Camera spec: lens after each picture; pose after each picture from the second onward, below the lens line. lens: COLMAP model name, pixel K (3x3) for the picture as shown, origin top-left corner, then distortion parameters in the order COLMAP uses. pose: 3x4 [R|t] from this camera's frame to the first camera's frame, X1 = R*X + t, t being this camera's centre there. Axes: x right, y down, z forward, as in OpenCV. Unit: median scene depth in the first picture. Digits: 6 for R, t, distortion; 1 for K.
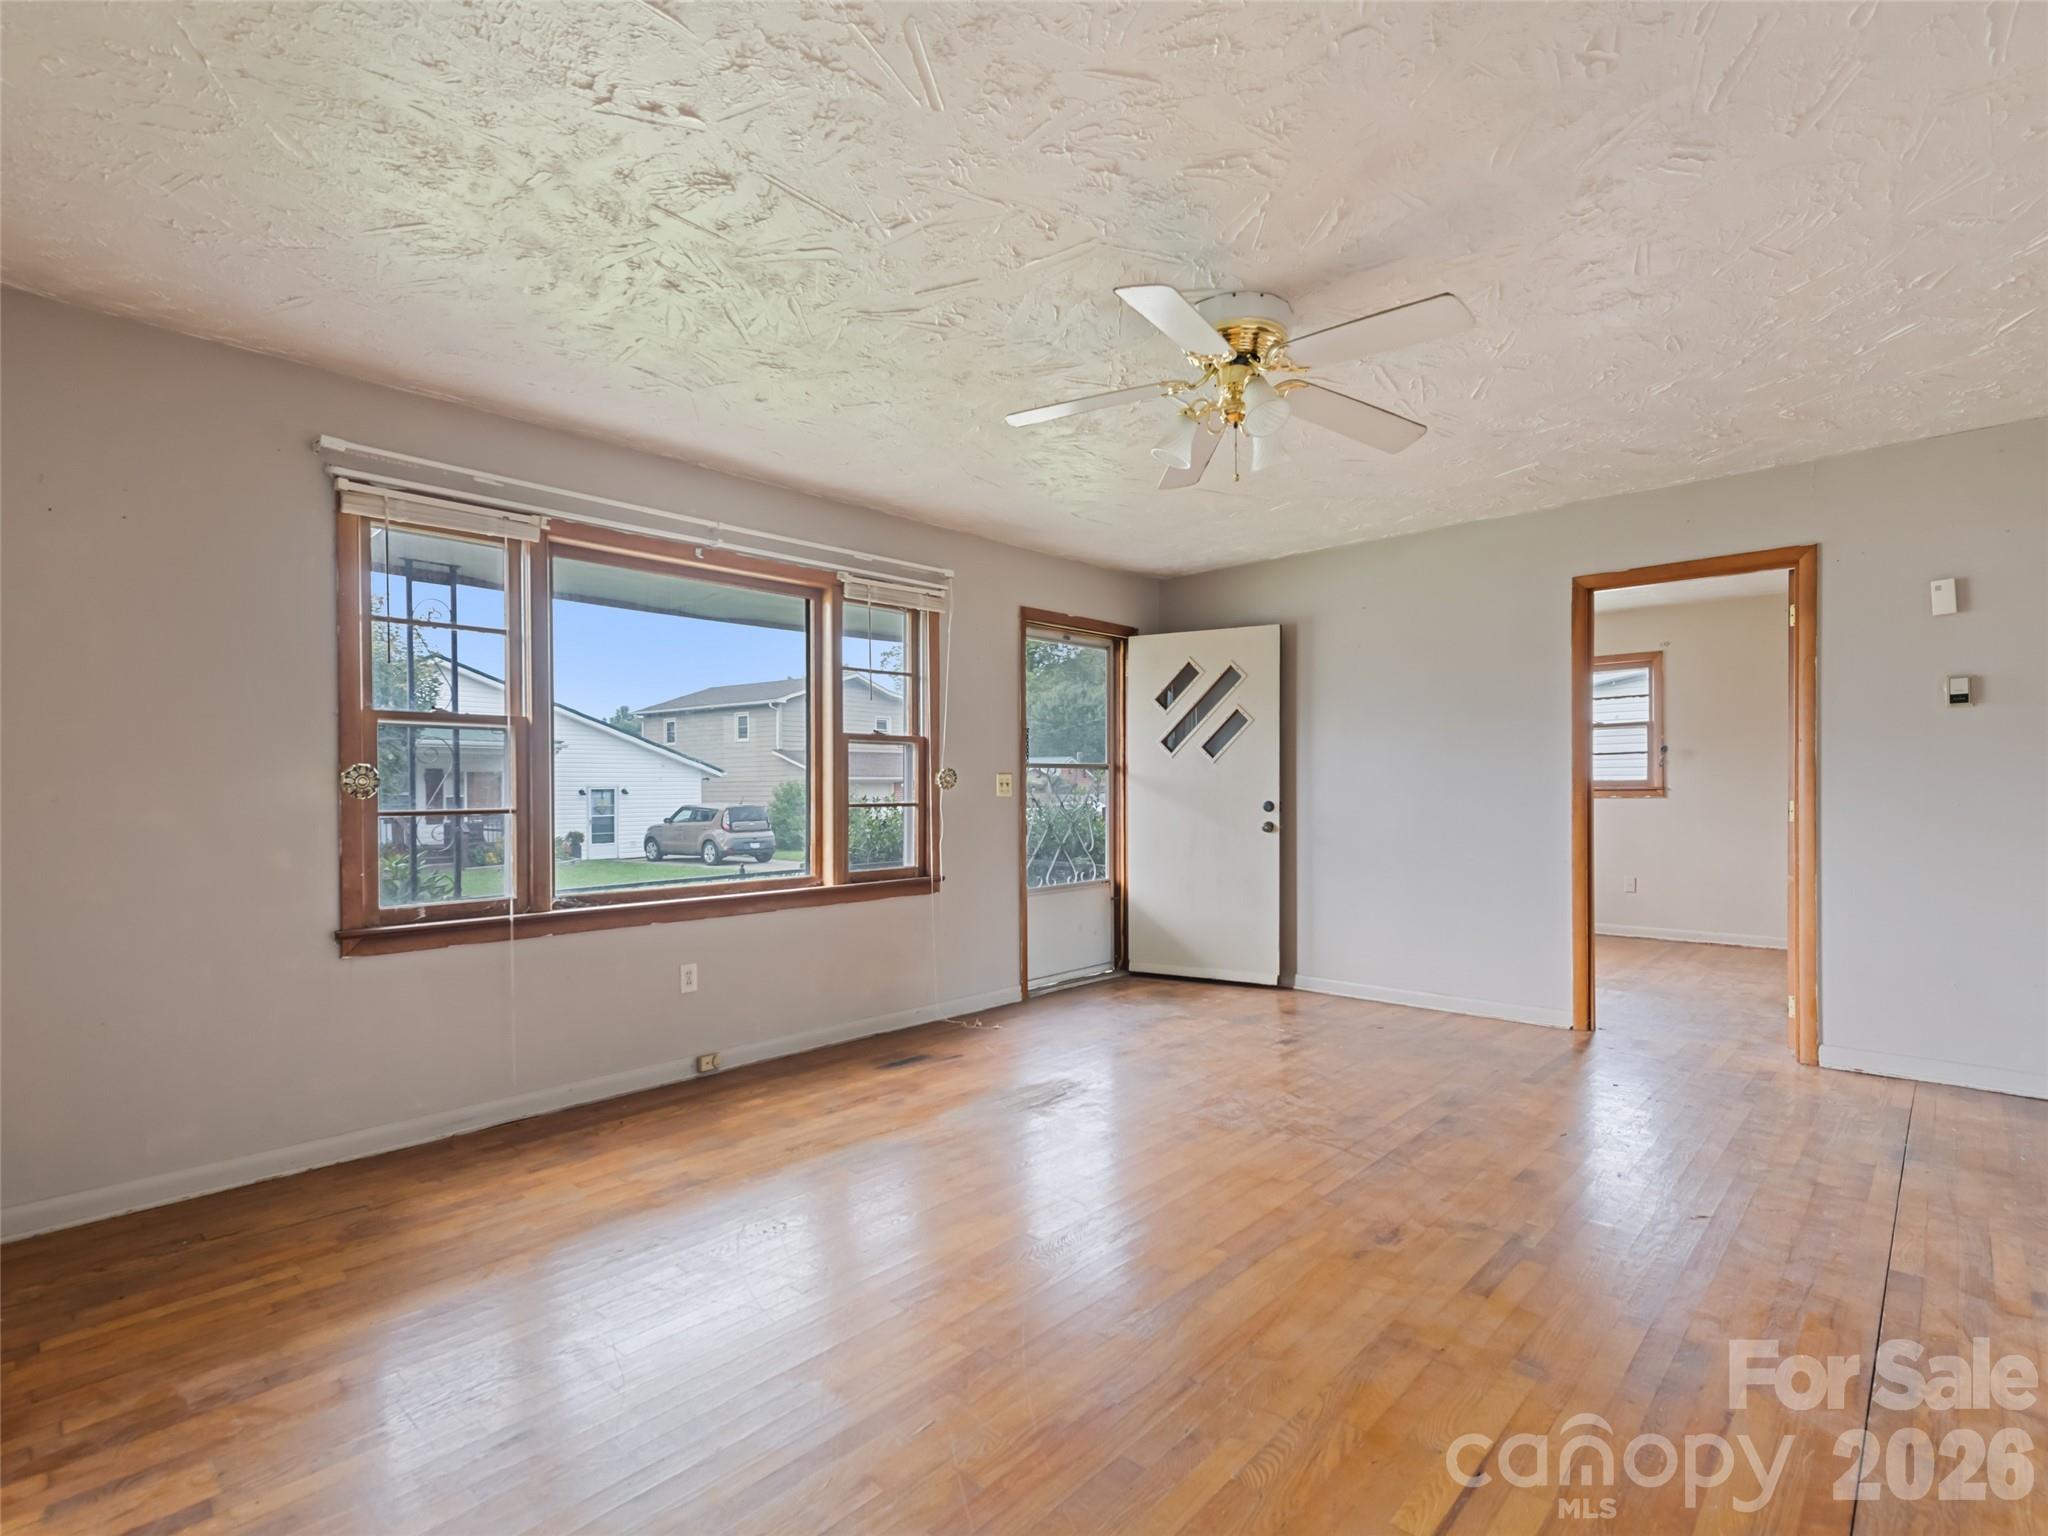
lens RADIAL K [[1008.2, 0, 997.2], [0, 1008.2, 801.9], [0, 0, 1]] dist [0.009024, -0.001627]
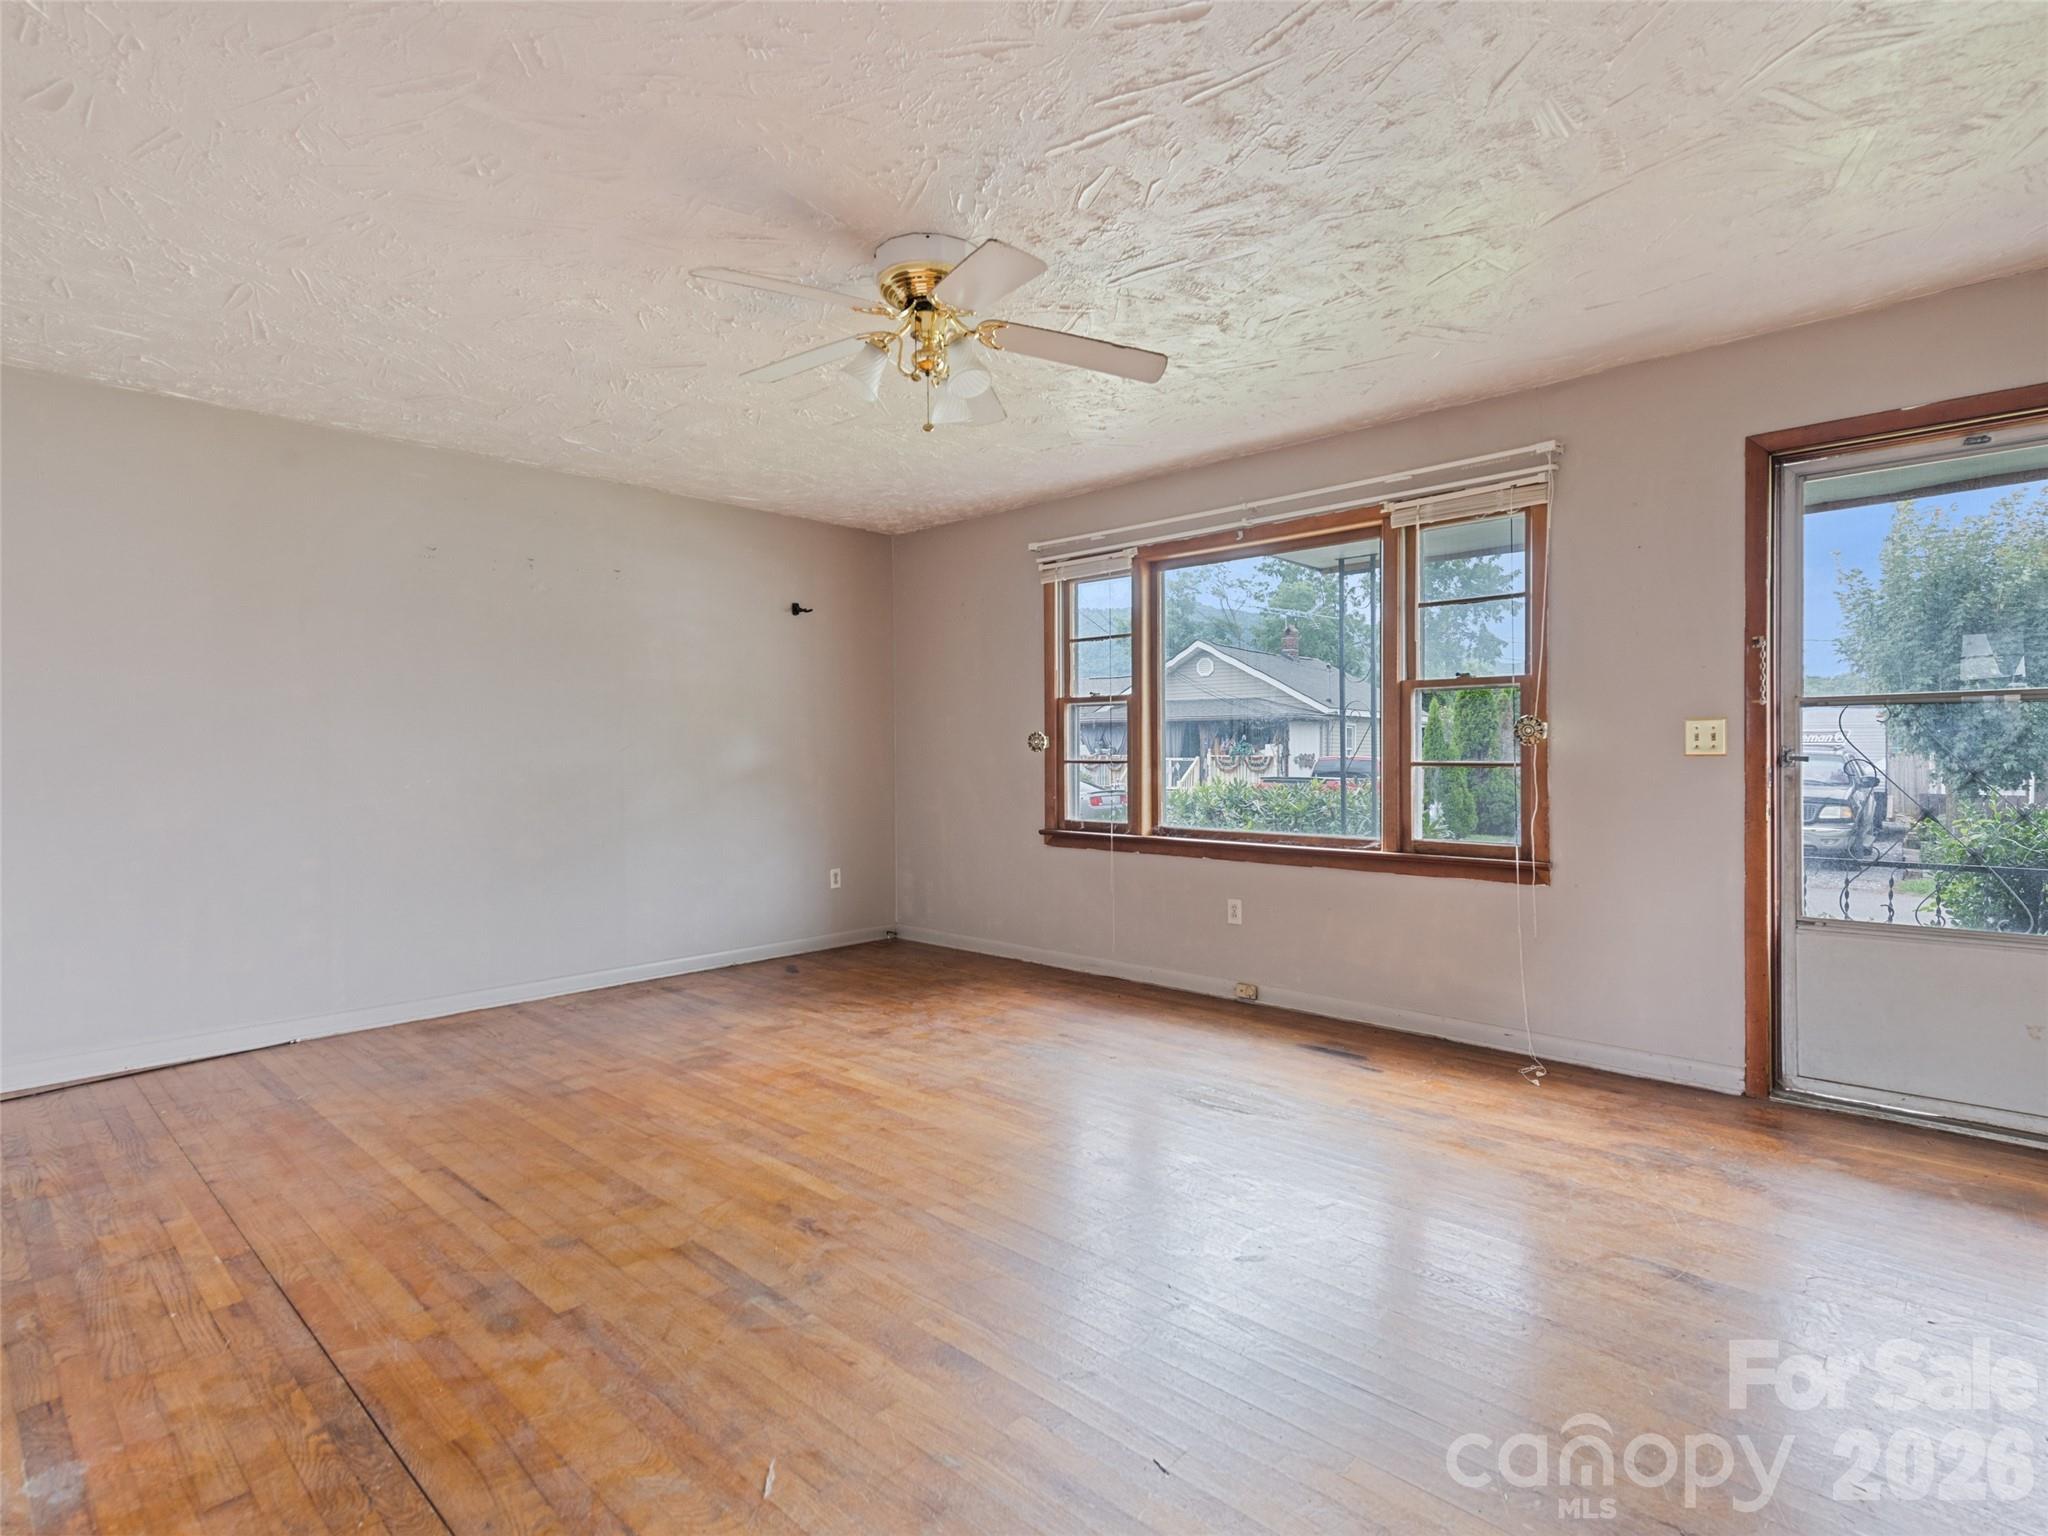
lens RADIAL K [[1029.1, 0, 1020.9], [0, 1029.1, 766.3], [0, 0, 1]] dist [0.015595, -0.001108]
pose [[-0.002549, 0.024954, -0.999685, 0.969342], [-0.004470, 0.999678, 0.024965, -0.019864], [0.999987, 0.004532, -0.002436, 0.862066]]
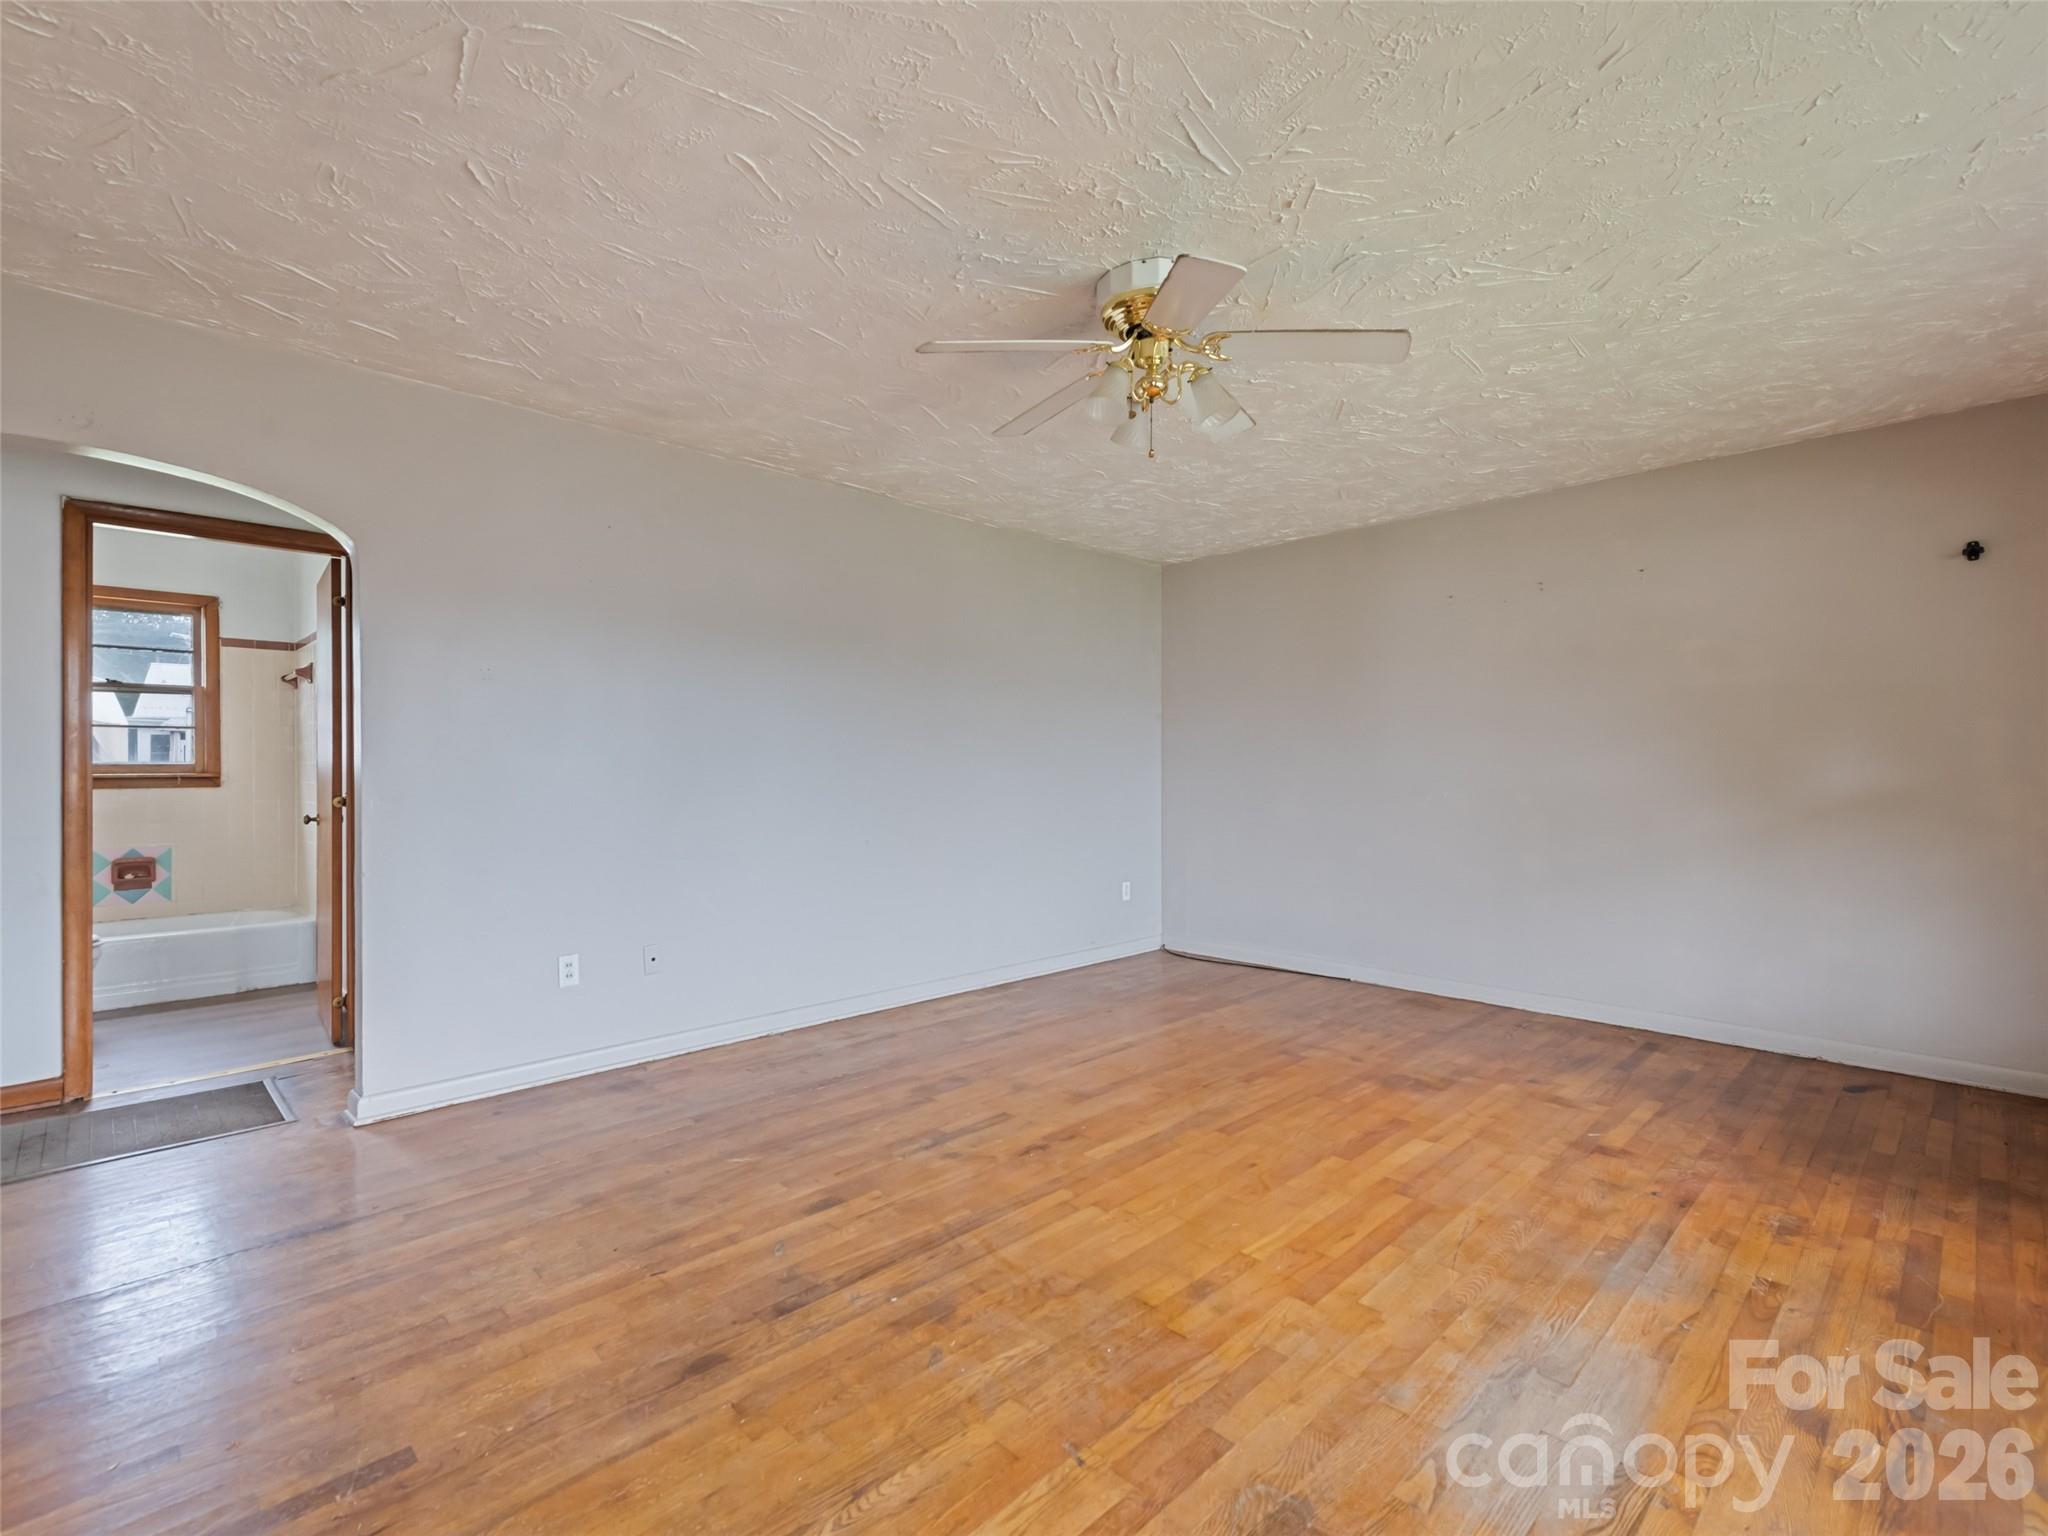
lens RADIAL K [[934.4, 0, 1012.7], [0, 934.4, 764.8], [0, 0, 1]] dist [0.015601, -0.000978]
pose [[-0.999525, 0.007925, 0.029779, 0.271991], [0.008068, 0.999956, 0.004681, -0.019605], [-0.029741, 0.004919, -0.999546, 1.511886]]
